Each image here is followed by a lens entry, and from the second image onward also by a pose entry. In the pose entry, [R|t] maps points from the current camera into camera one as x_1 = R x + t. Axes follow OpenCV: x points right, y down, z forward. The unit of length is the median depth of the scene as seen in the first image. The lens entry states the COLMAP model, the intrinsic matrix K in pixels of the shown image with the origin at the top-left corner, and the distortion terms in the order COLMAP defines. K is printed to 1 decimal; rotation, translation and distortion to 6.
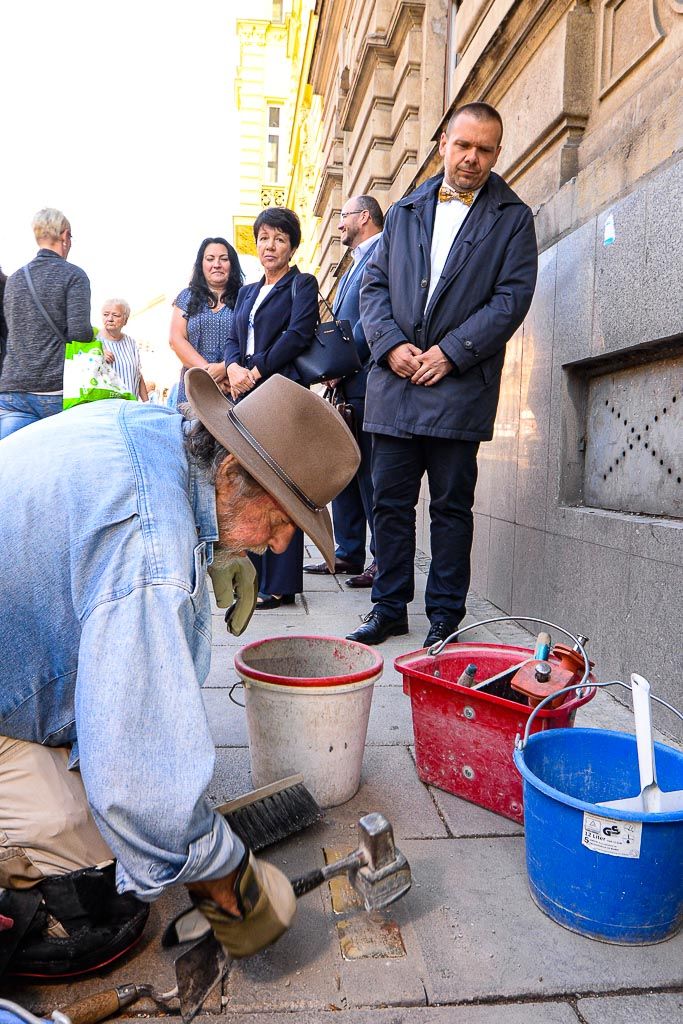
lens RADIAL K [[779.5, 0, 336.4], [0, 779.5, 481.5], [0, 0, 1]] dist [-0.002580, -0.003121]
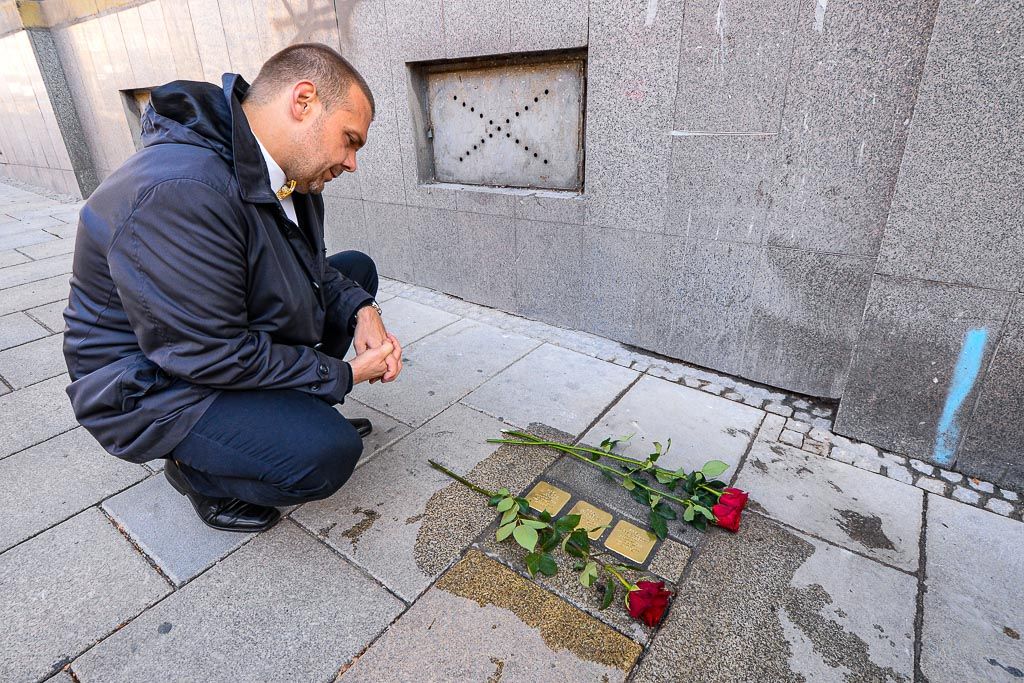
lens RADIAL K [[526.1, 0, 512.0], [0, 526.1, 341.5], [0, 0, 1]] dist [0.026050, -0.032293]
pose [[0.668261, -0.357441, 0.652429, -0.272276], [0.075949, 0.905204, 0.418135, -0.085731], [-0.740040, -0.229872, 0.632060, 0.262798]]
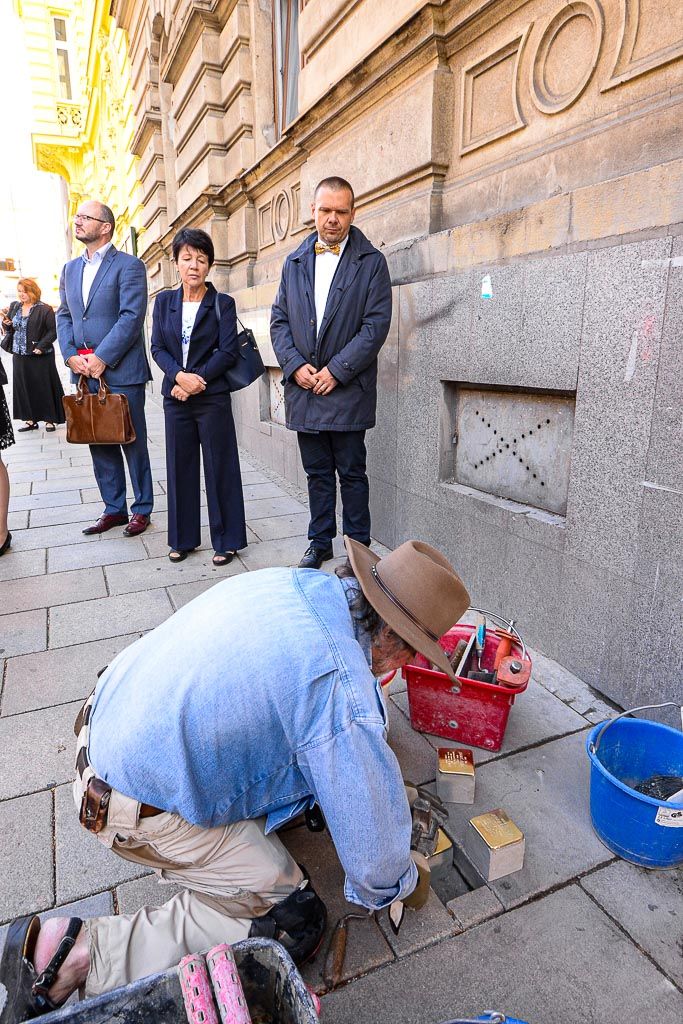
lens RADIAL K [[611.5, 0, 352.6], [0, 611.5, 509.8], [0, 0, 1]] dist [0.003280, -0.015780]
pose [[0.948555, -0.115973, 0.294607, -0.180352], [0.045559, 0.970812, 0.235476, -0.180552], [-0.313317, -0.209940, 0.926152, 0.031491]]
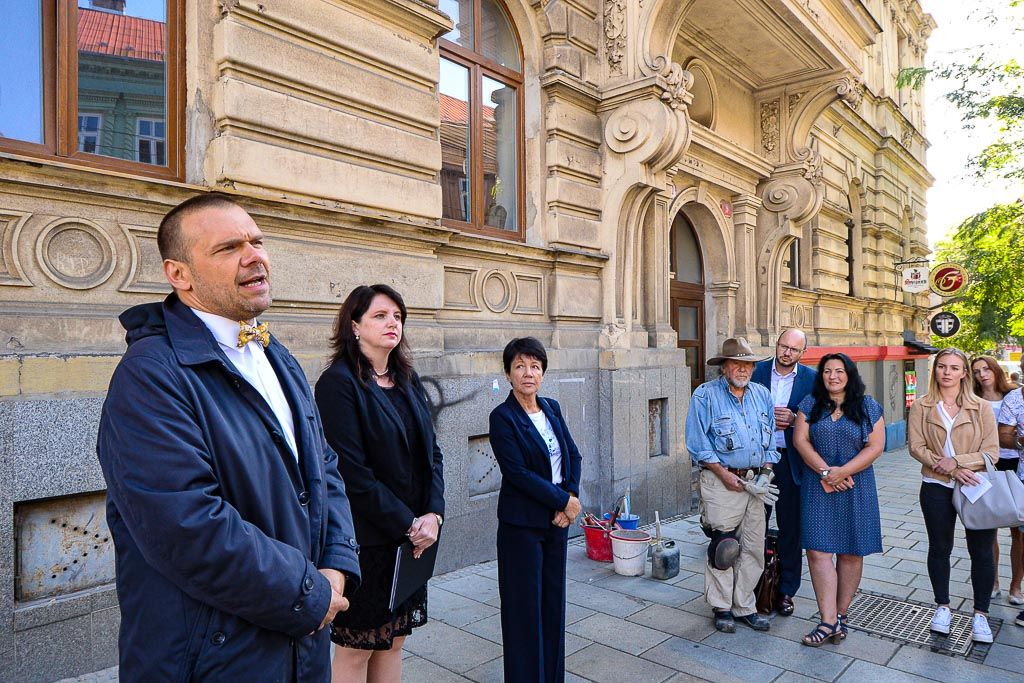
lens RADIAL K [[691.0, 0, 512.0], [0, 691.0, 341.5], [0, 0, 1]] dist [0.002069, -0.001981]
pose [[-0.668980, -0.020612, 0.742994, -1.191668], [0.011762, 0.999197, 0.038309, -0.473602], [-0.743187, 0.034367, -0.668200, 2.127151]]
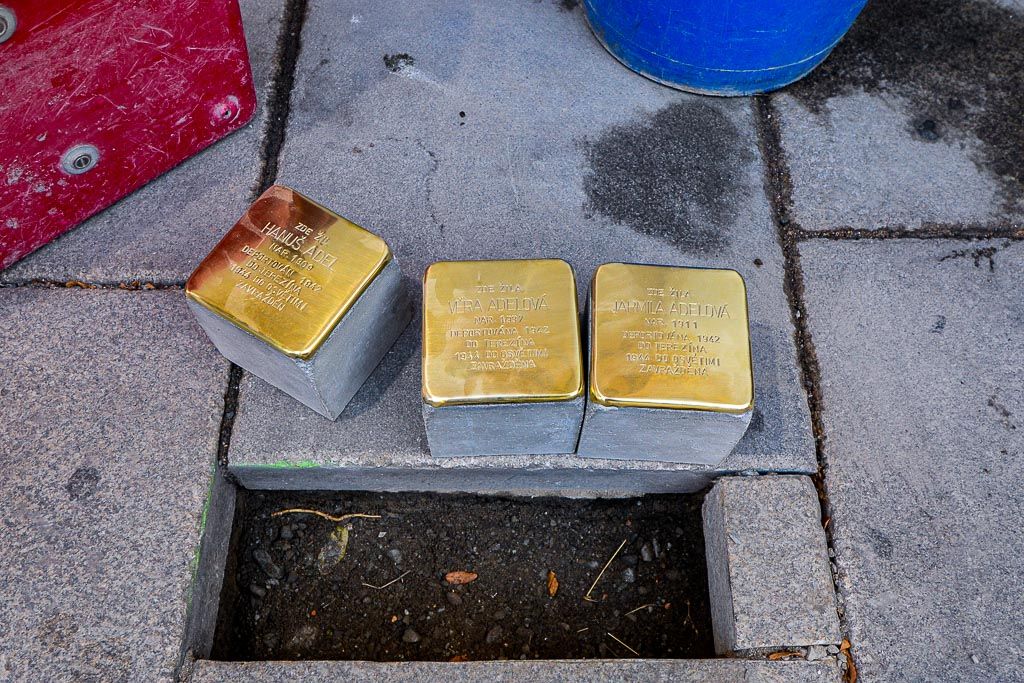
lens RADIAL K [[822.8, 0, 512.0], [0, 822.8, 341.5], [0, 0, 1]] dist [0.002505, -0.004683]
pose [[0.105178, -0.915331, 0.388725, -0.013463], [0.040137, 0.394482, 0.918027, 0.047110], [-0.993643, -0.080954, 0.078229, 0.445759]]
